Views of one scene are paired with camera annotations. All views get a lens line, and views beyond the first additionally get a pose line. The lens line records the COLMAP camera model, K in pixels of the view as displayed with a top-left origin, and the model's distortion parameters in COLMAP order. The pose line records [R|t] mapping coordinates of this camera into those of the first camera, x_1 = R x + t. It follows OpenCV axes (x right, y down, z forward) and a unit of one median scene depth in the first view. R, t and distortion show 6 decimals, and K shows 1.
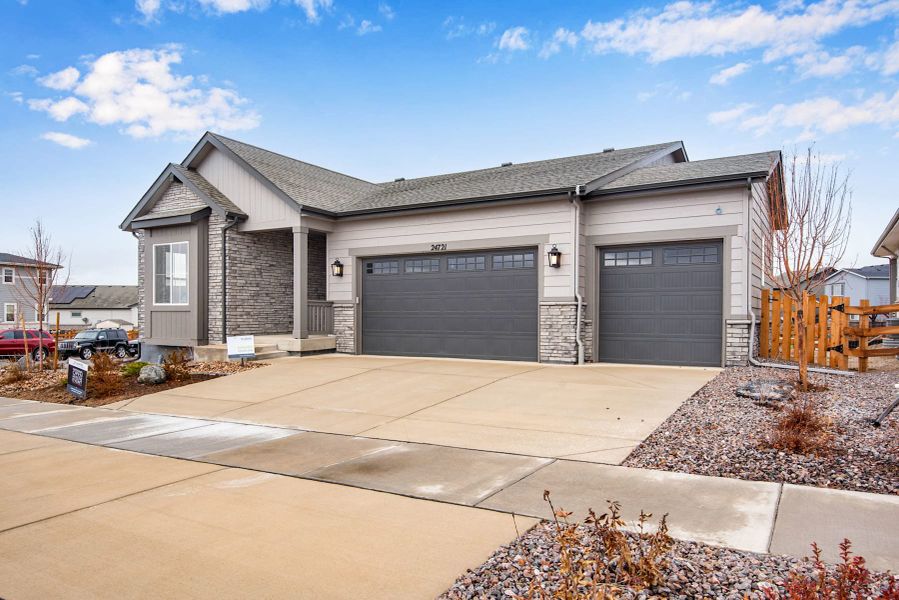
lens RADIAL K [[604.1, 0, 449.5], [0, 604.1, 300.0], [0, 0, 1]] dist [0.004500, 0.000238]
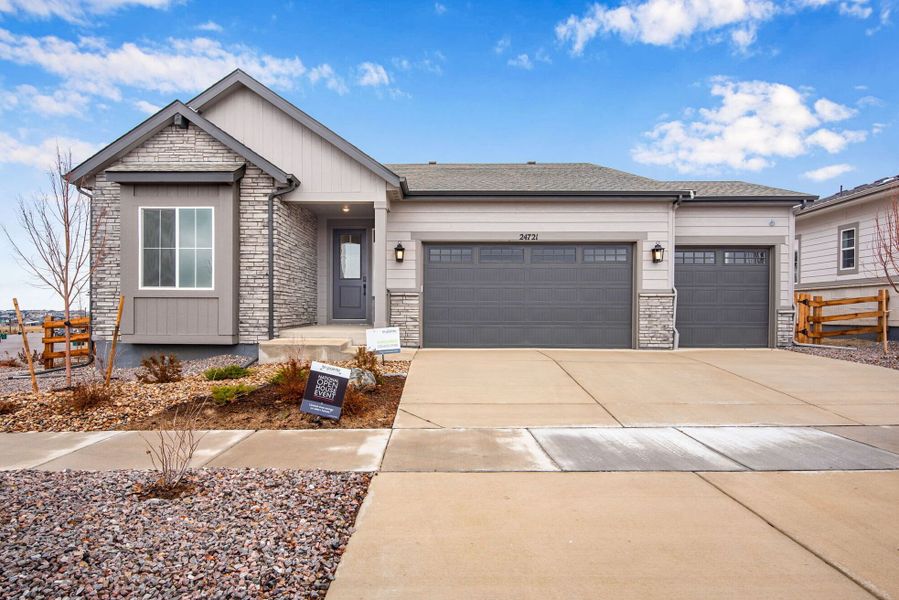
lens RADIAL K [[552.6, 0, 449.5], [0, 552.6, 300.0], [0, 0, 1]] dist [-0.003980, -0.001569]
pose [[0.870658, 0.012184, 0.491738, -0.561919], [-0.016384, 0.999857, 0.004236, 0.014275], [-0.491616, -0.011745, 0.870733, 0.265184]]
